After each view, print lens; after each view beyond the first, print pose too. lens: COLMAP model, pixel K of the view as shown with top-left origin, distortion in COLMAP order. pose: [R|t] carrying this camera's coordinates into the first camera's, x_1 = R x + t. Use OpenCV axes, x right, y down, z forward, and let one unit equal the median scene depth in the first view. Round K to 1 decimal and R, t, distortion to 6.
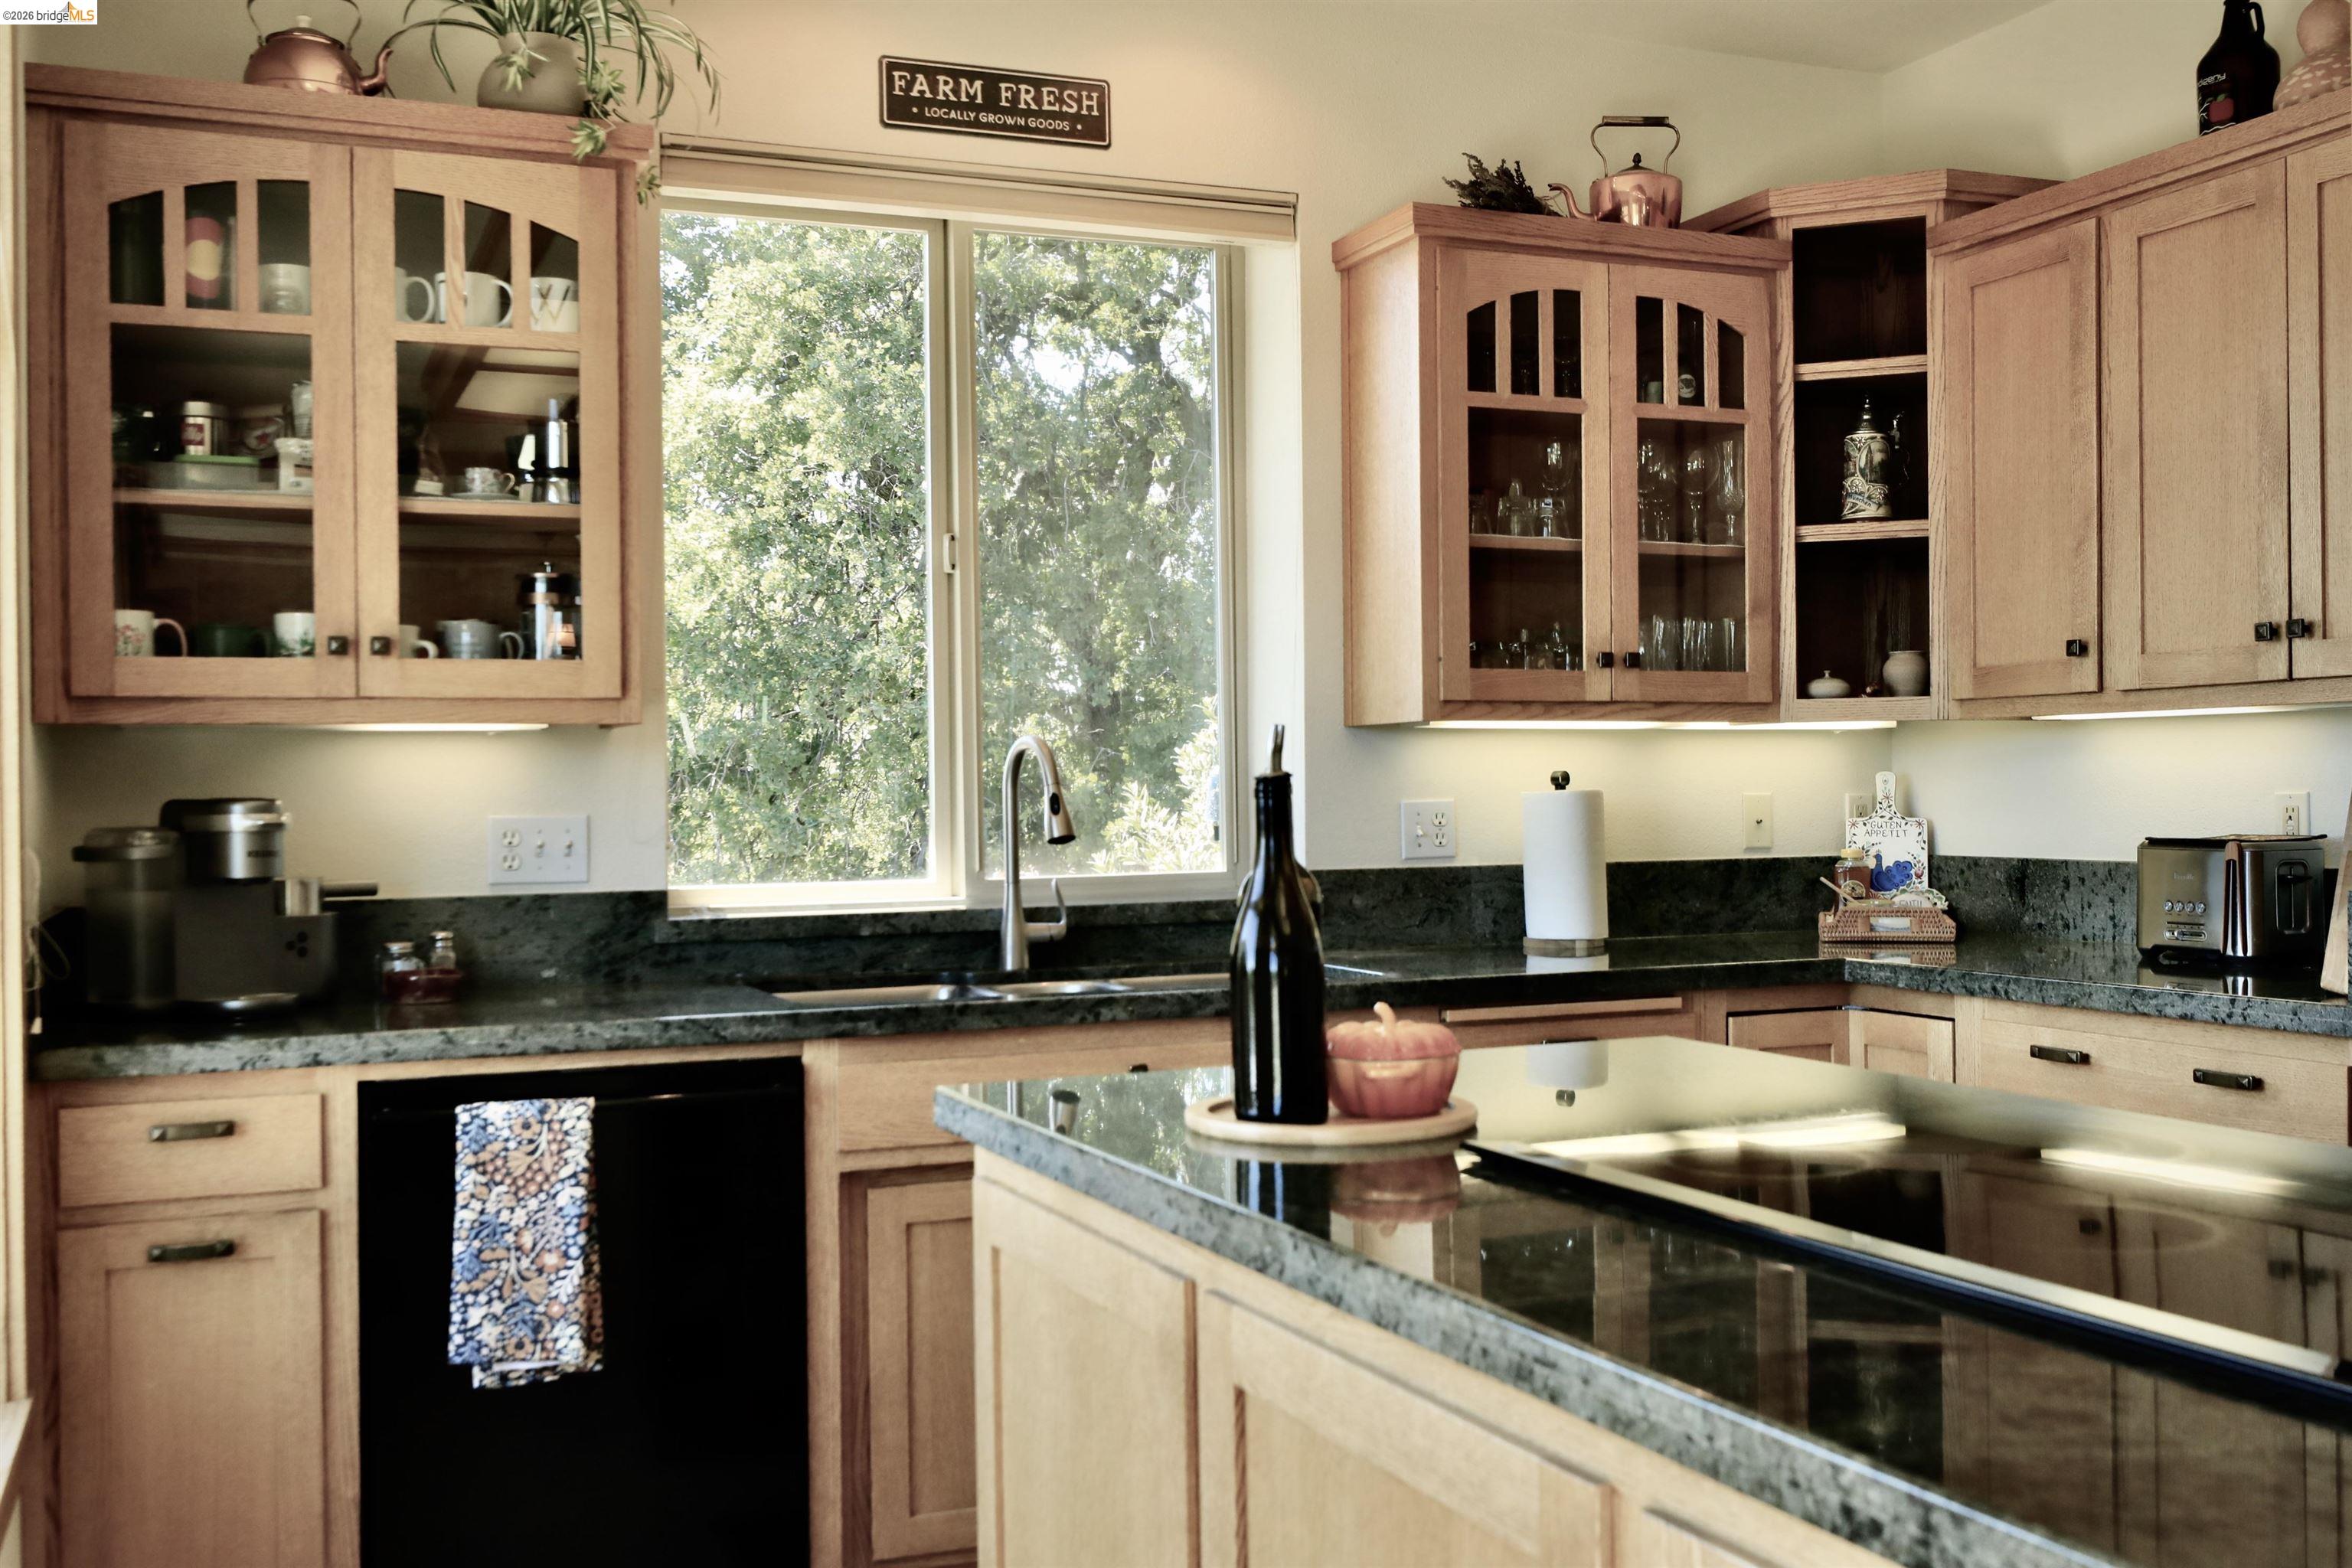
lens RADIAL K [[2287.8, 0, 1182.0], [0, 2287.8, 787.7], [0, 0, 1]] dist [-0.004885, 0.000000]
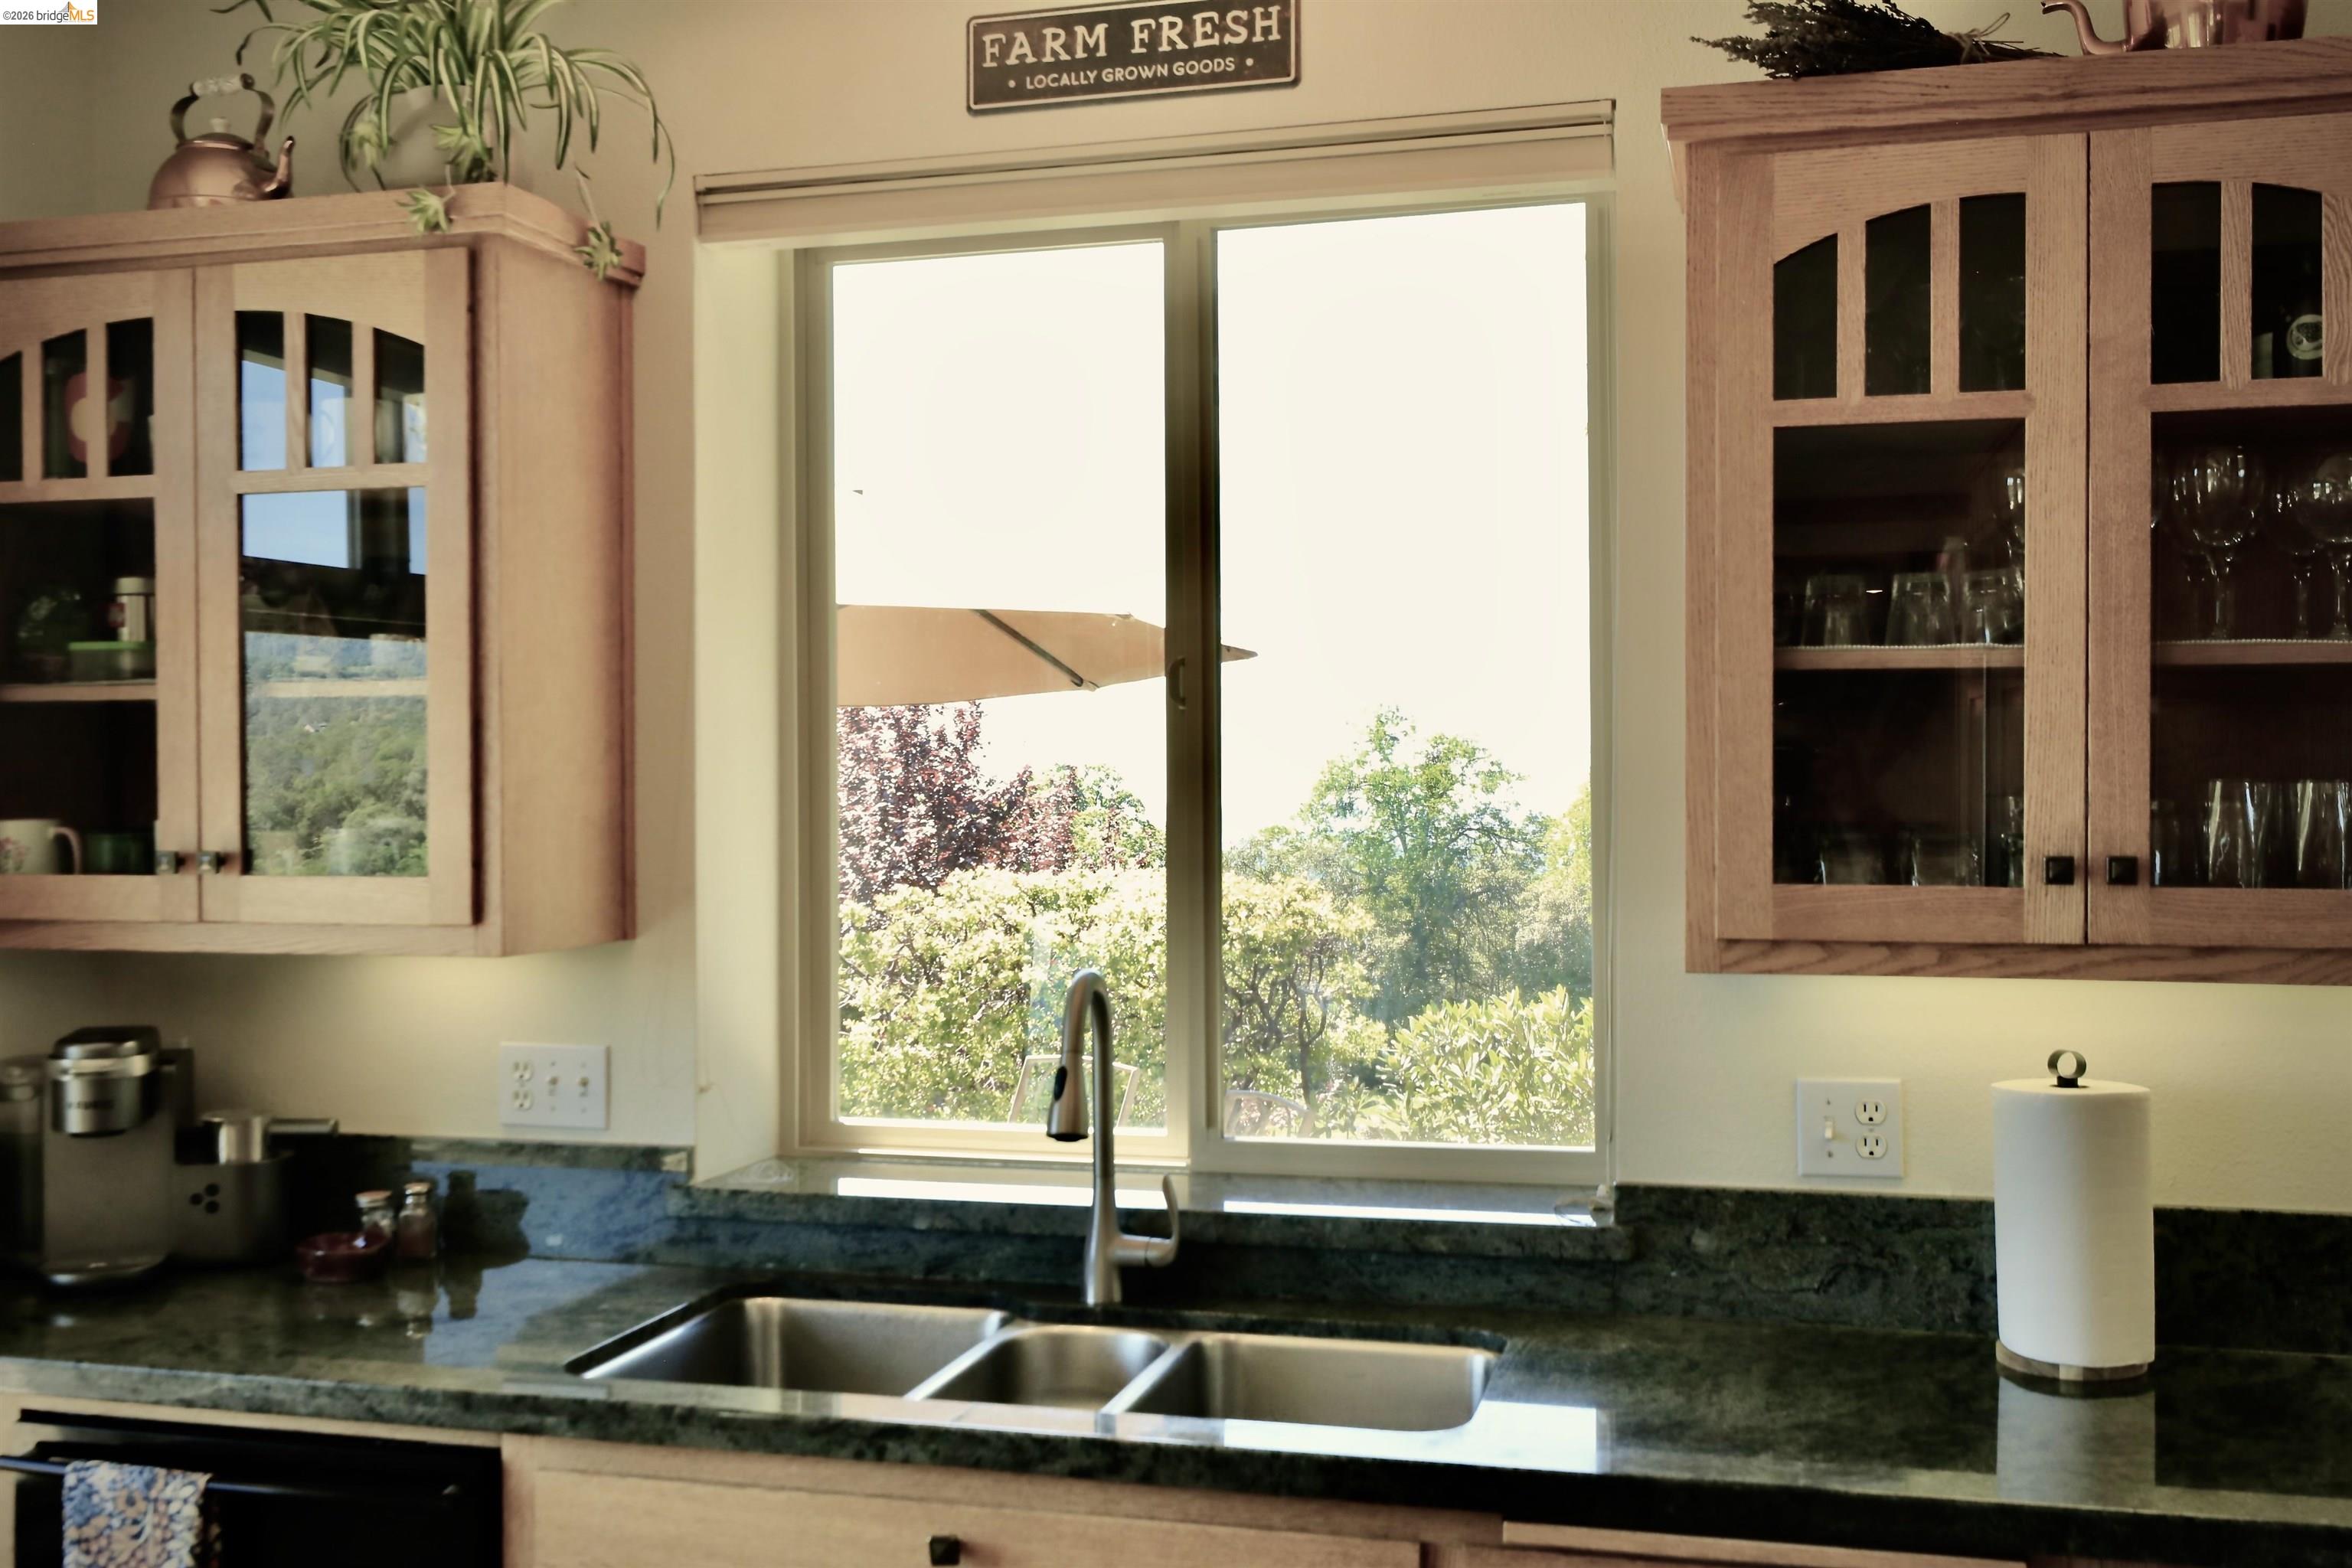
lens RADIAL K [[2287.8, 0, 1174.3], [0, 2287.8, 792.0], [0, 0, 1]] dist [-0.004885, 0.000000]
pose [[0.787499, 0.011362, -0.616211, 0.386095], [-0.005695, 0.999922, 0.011159, -0.086453], [0.616290, -0.005278, 0.787502, 0.487733]]
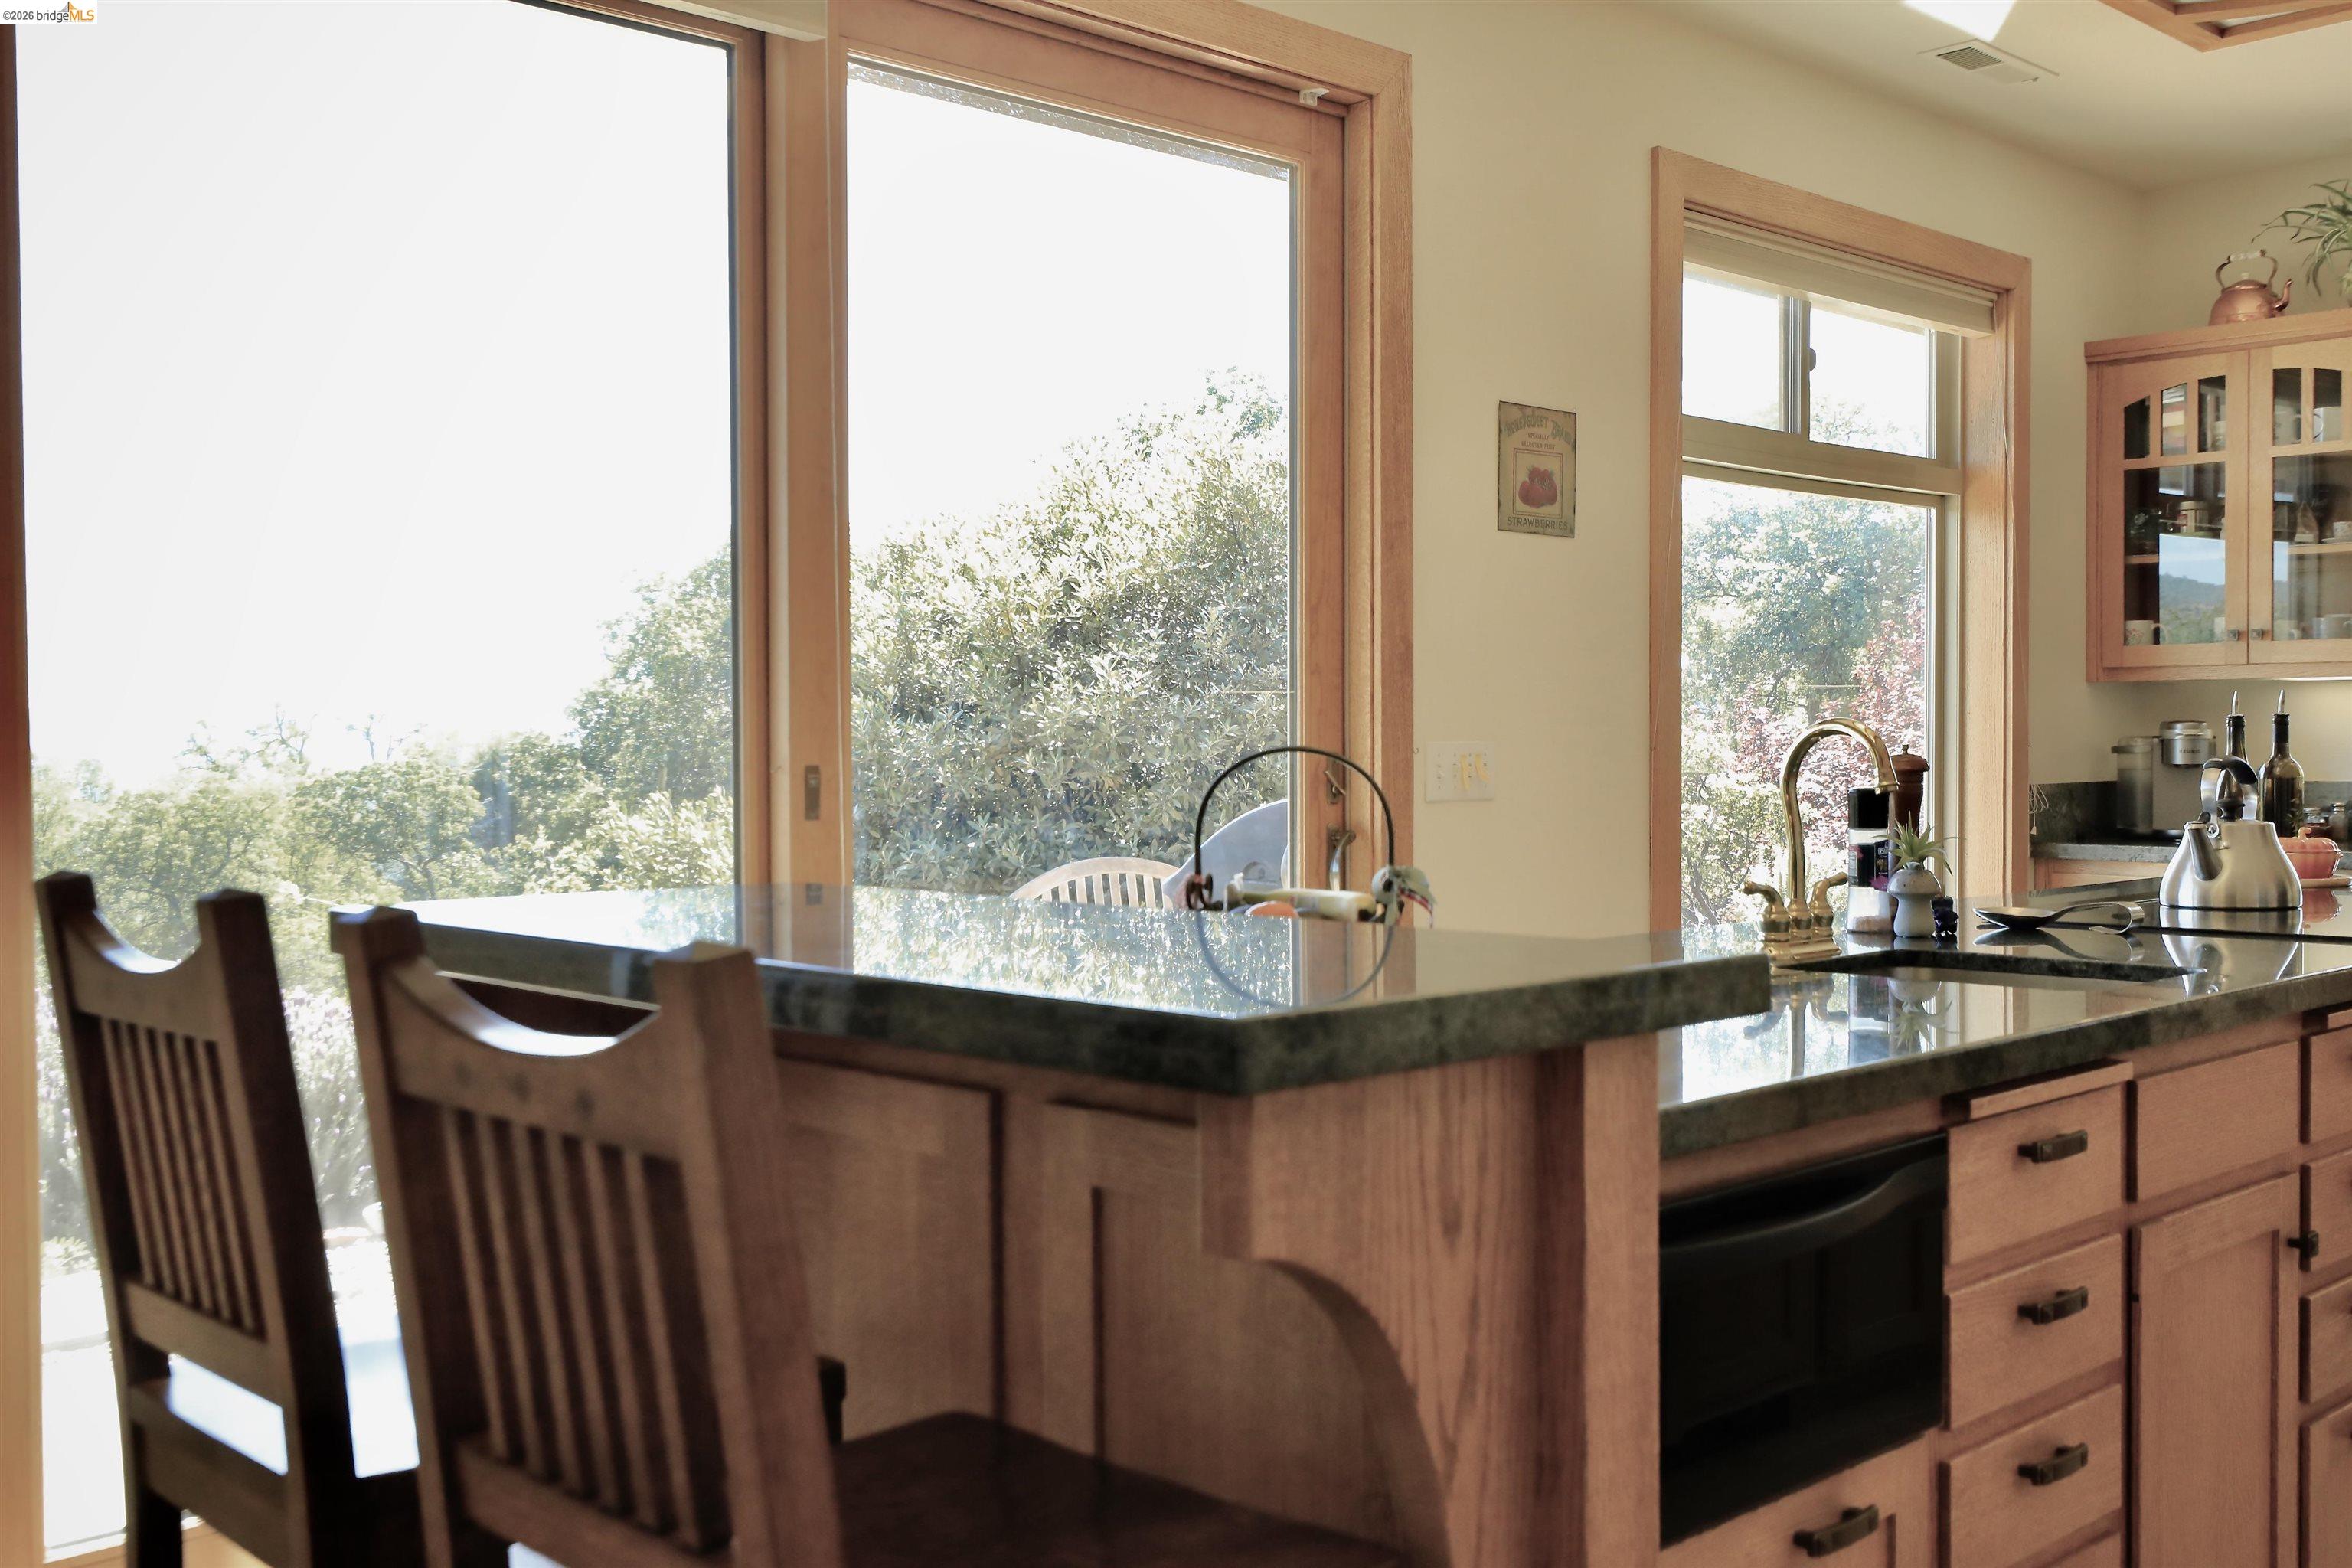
lens RADIAL K [[2287.8, 0, 1176.7], [0, 2287.8, 801.9], [0, 0, 1]] dist [-0.004885, 0.000000]
pose [[0.353765, 0.034878, -0.934684, 0.872169], [-0.002879, 0.999340, 0.036201, 0.004617], [0.935330, -0.010116, 0.353632, -0.345285]]
